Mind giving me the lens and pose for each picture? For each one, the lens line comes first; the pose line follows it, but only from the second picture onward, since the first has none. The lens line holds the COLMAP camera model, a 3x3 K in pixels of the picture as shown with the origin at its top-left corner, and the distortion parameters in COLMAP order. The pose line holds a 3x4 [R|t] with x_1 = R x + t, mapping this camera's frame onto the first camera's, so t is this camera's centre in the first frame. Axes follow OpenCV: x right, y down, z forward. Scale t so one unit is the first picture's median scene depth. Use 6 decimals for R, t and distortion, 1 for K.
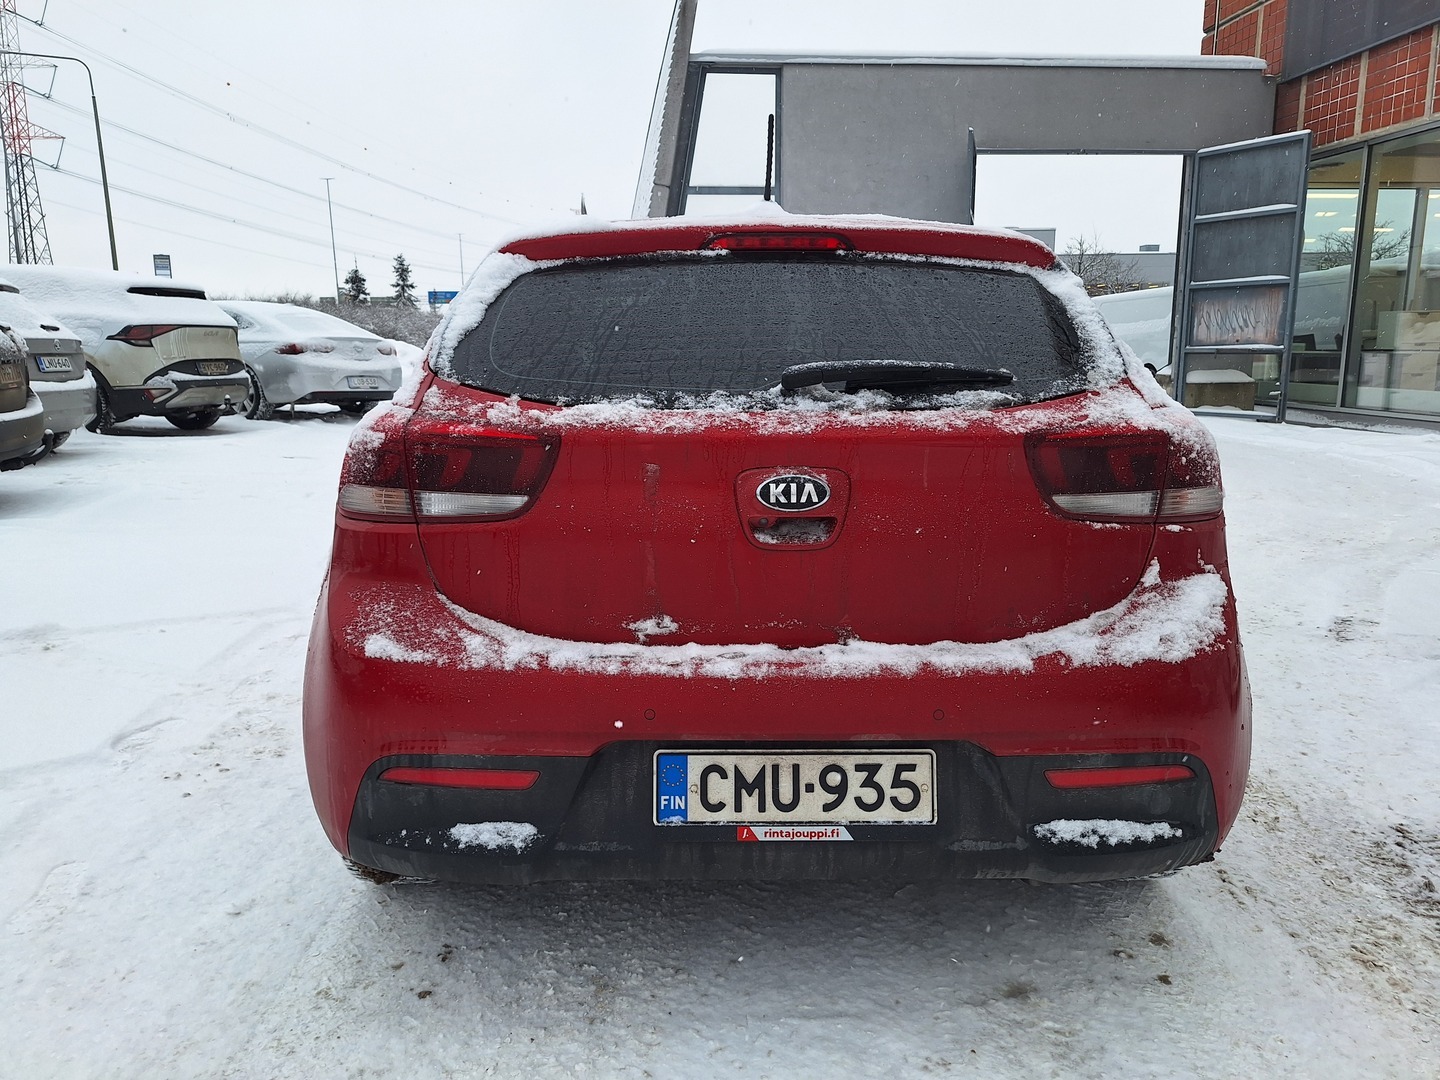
lens RADIAL K [[978.3, 0, 718.0], [0, 978.3, 520.2], [0, 0, 1]] dist [0.106606, -0.134215]
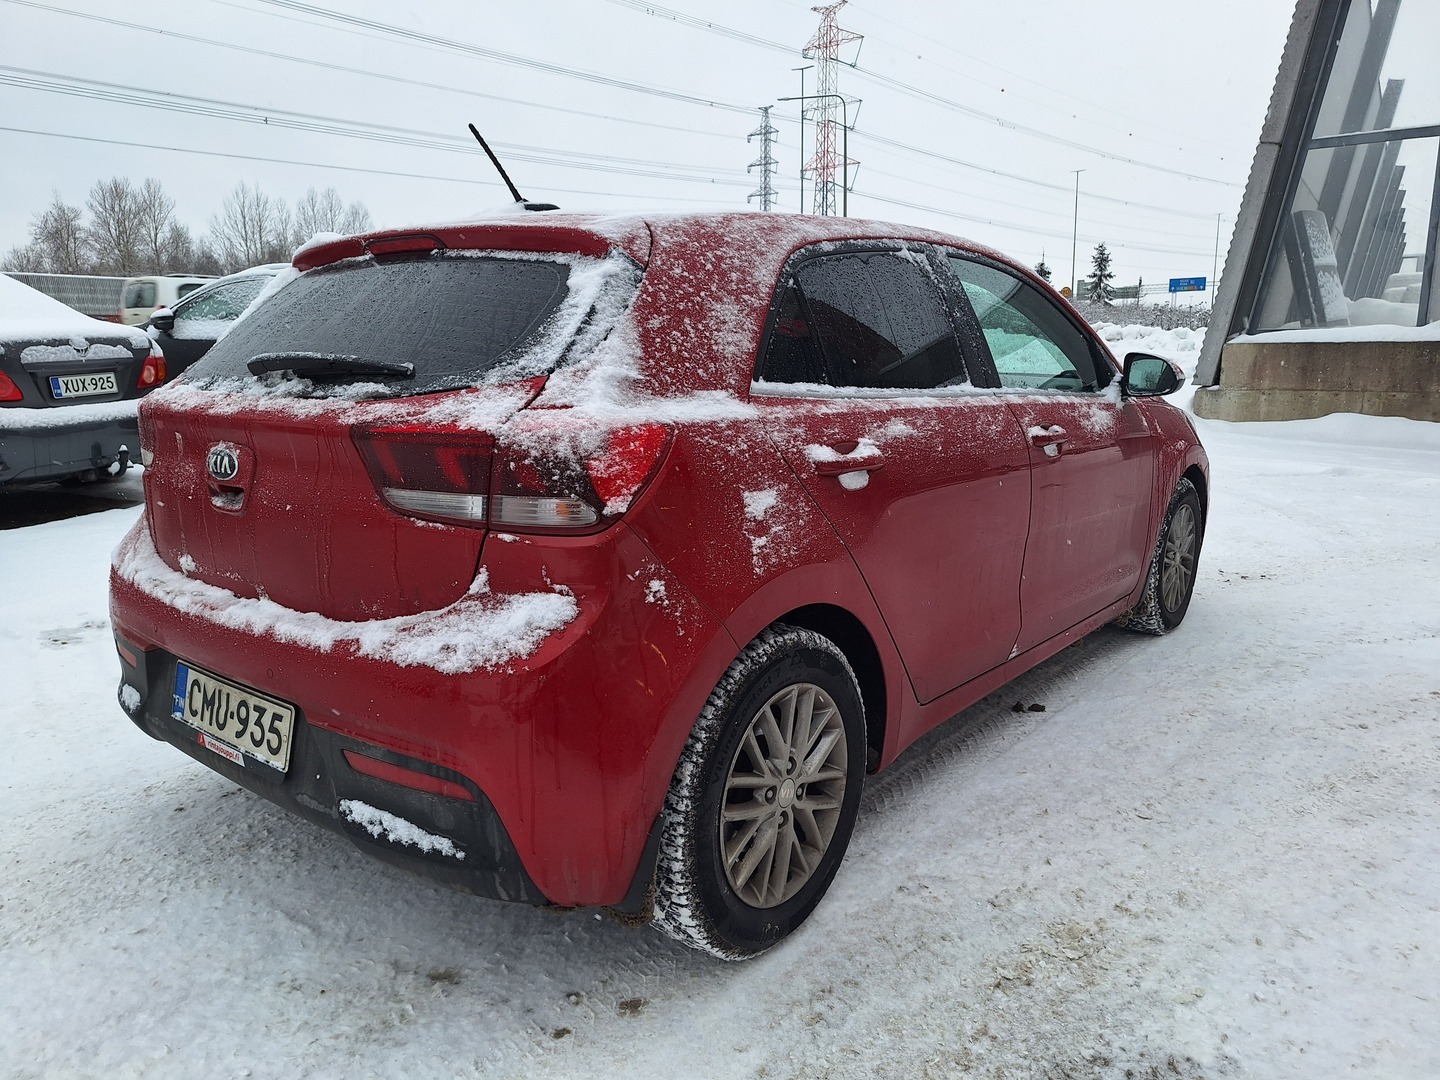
lens RADIAL K [[990.4, 0, 713.8], [0, 990.4, 531.6], [0, 0, 1]] dist [0.070794, -0.086905]
pose [[0.770007, 0.115709, -0.627456, 1.250026], [-0.104001, 0.993028, 0.055495, -0.072867], [0.629502, 0.022524, 0.776672, 0.419039]]
